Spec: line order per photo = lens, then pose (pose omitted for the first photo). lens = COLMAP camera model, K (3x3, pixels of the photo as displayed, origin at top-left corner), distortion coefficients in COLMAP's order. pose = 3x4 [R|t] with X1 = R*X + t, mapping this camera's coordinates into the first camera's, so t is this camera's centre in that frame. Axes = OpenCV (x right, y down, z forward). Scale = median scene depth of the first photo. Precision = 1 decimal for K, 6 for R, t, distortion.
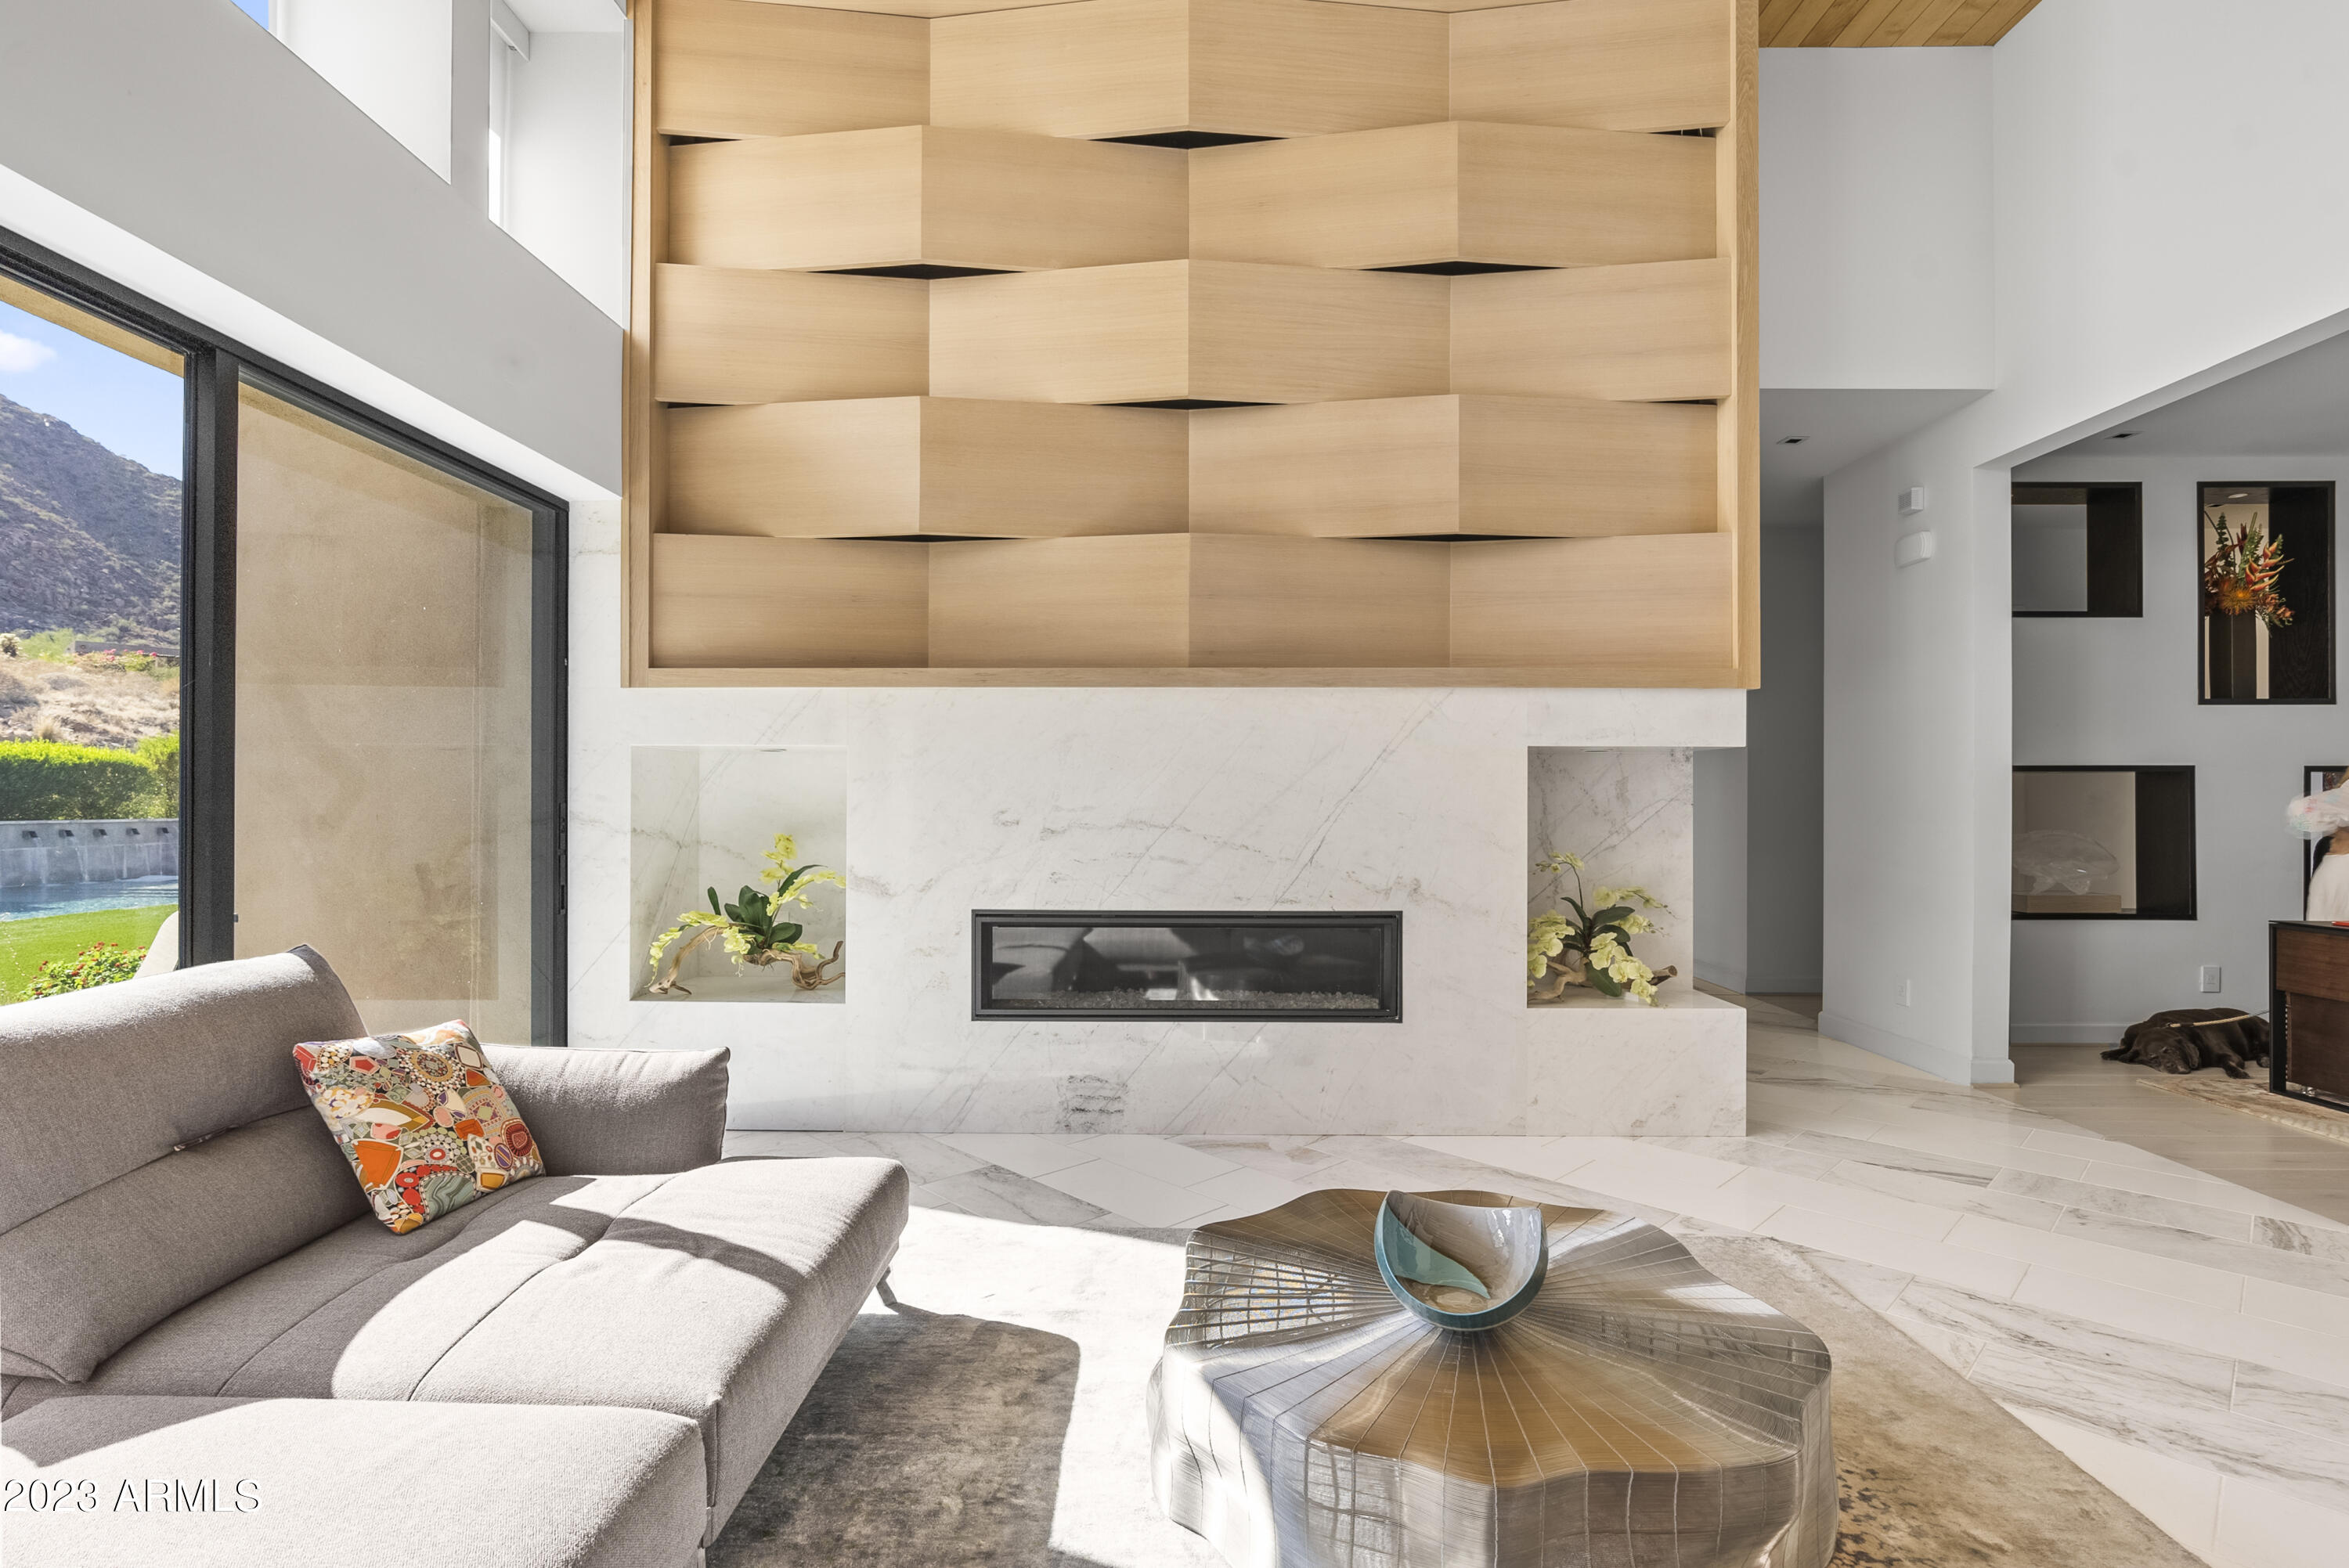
lens RADIAL K [[1110.1, 0, 1180.7], [0, 1110.1, 798.2], [0, 0, 1]] dist [-0.012072, 0.002275]
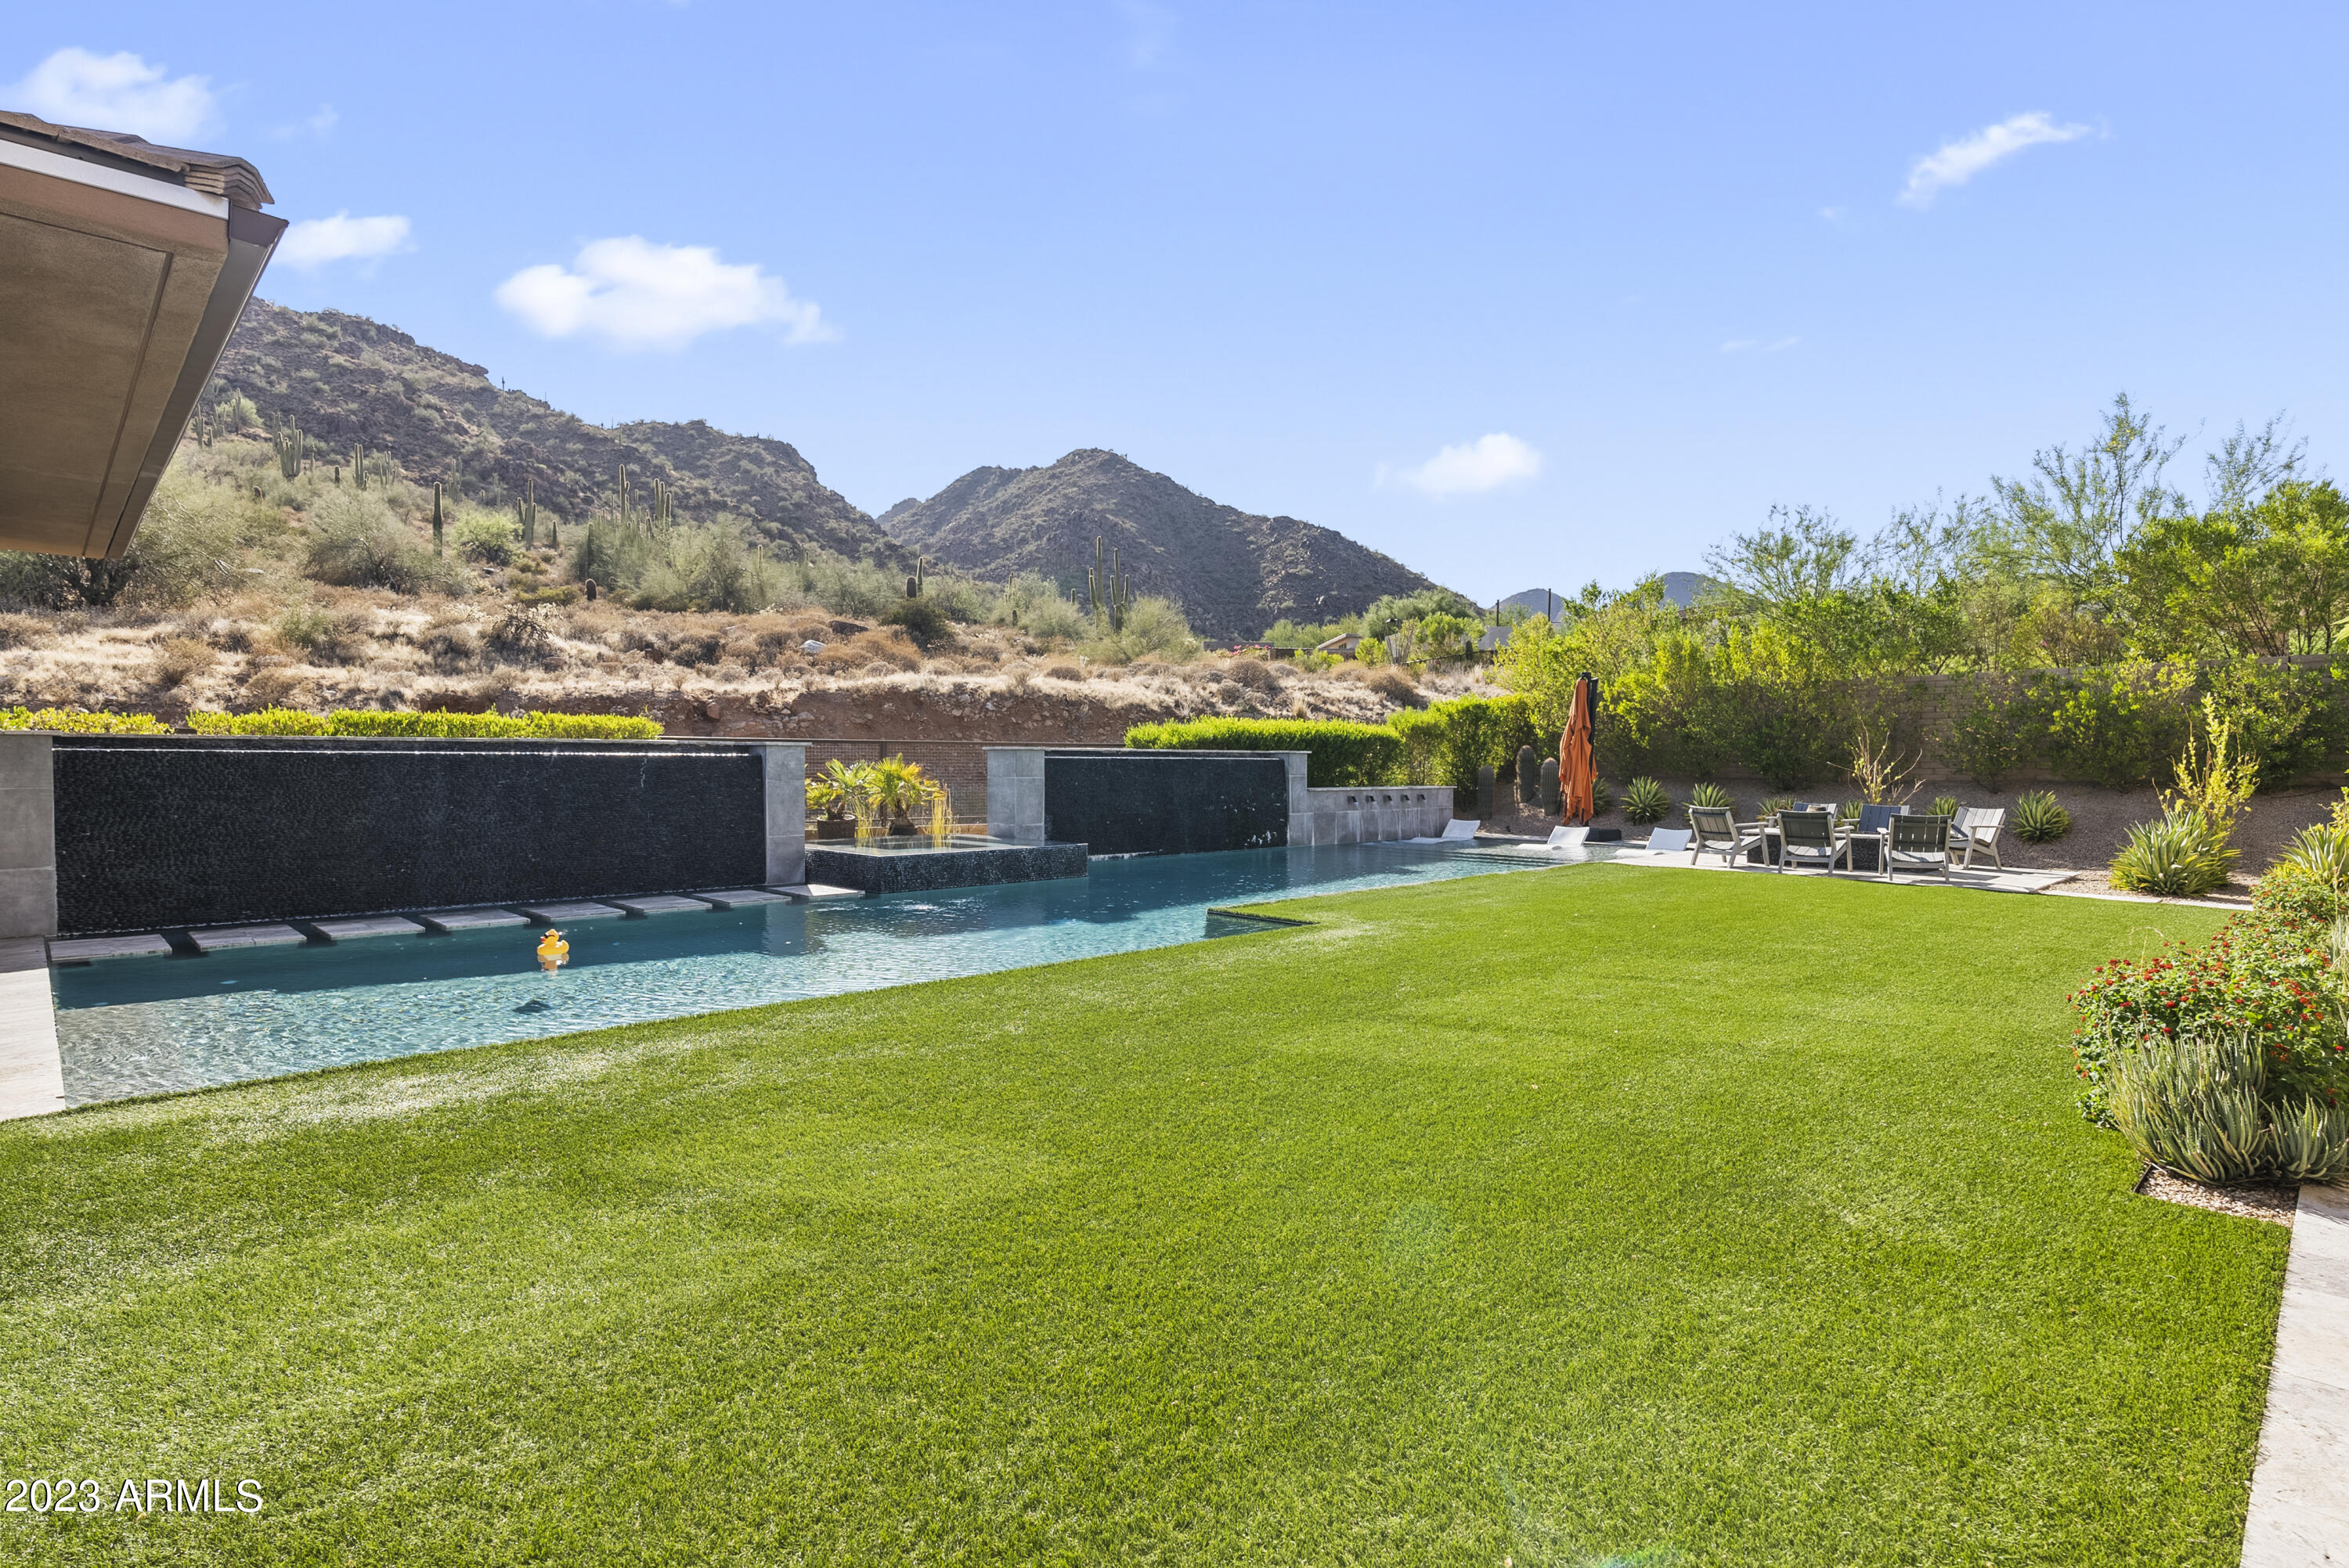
lens RADIAL K [[1195.8, 0, 1172.6], [0, 1195.8, 774.3], [0, 0, 1]] dist [-0.005188, 0.001684]
pose [[0.707922, 0.005382, -0.706271, -1.066762], [0.000332, 0.999968, 0.007952, -0.014355], [0.706291, -0.005864, 0.707897, -0.134807]]
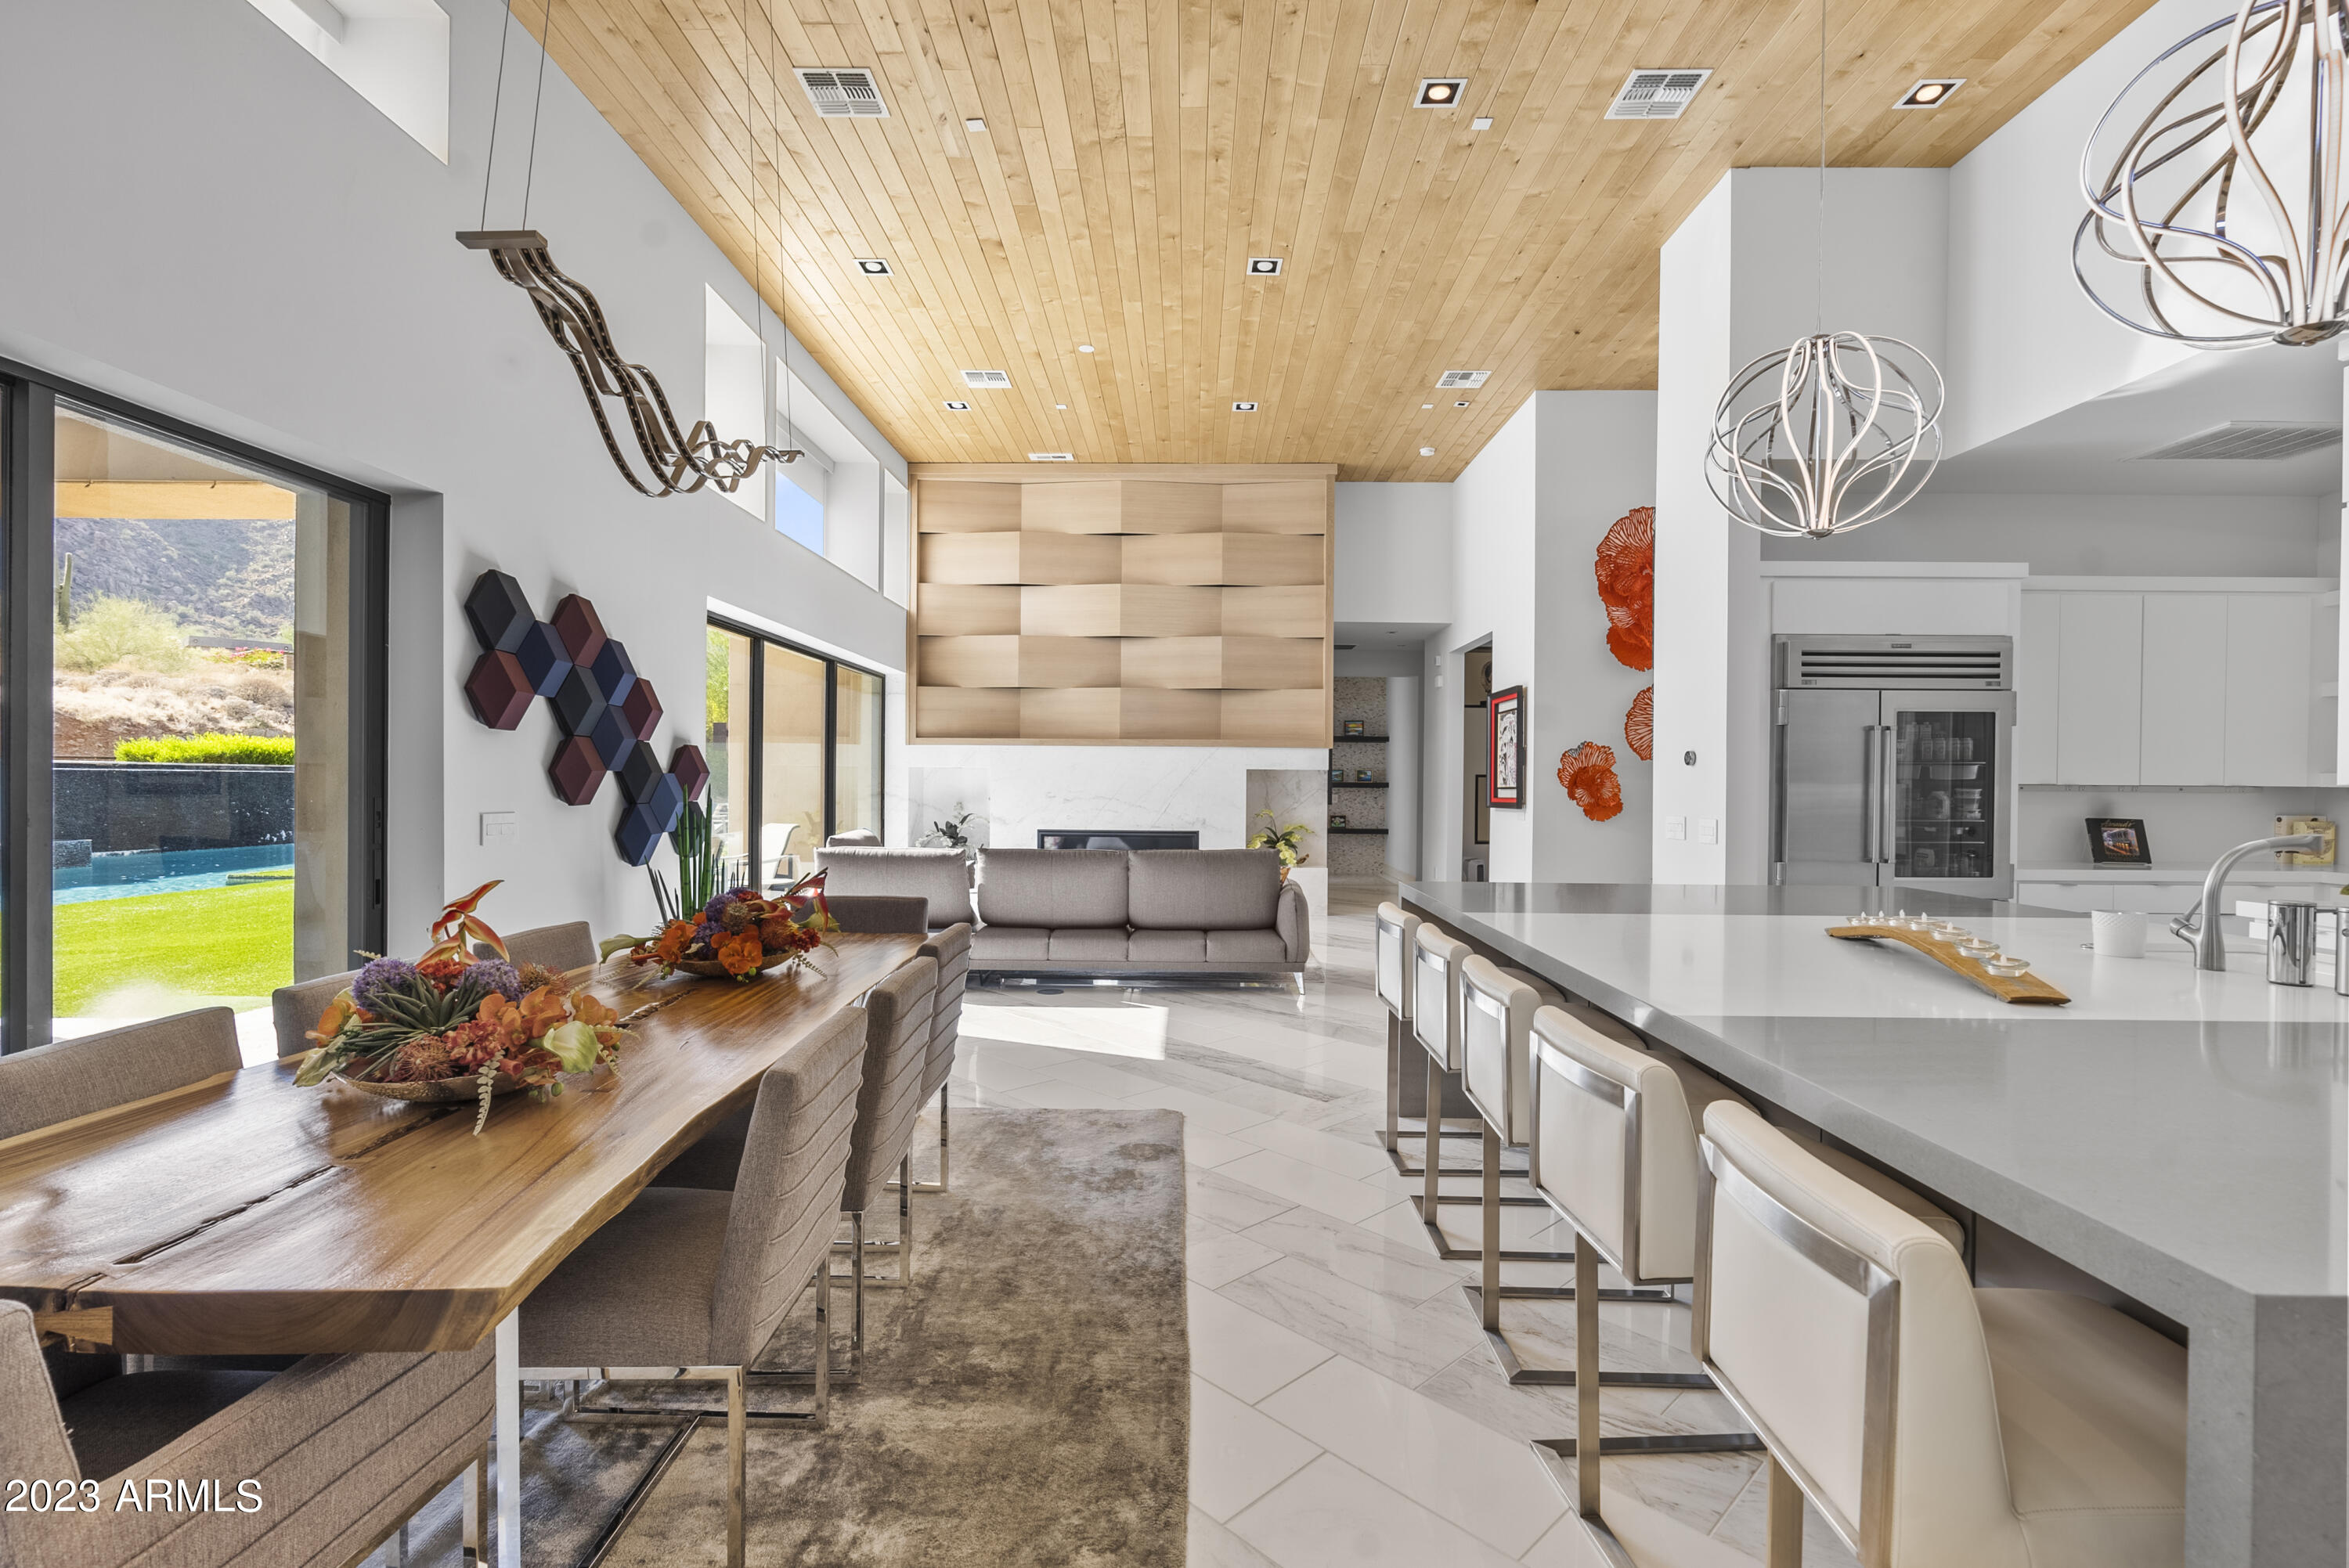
lens RADIAL K [[1060.0, 0, 1181.2], [0, 1060.0, 794.1], [0, 0, 1]] dist [-0.010693, 0.002905]
pose [[0.999981, 0.005869, -0.001675, 0.159099], [-0.005848, 0.999907, 0.012300, -0.017721], [0.001747, -0.012290, 0.999923, -1.537507]]
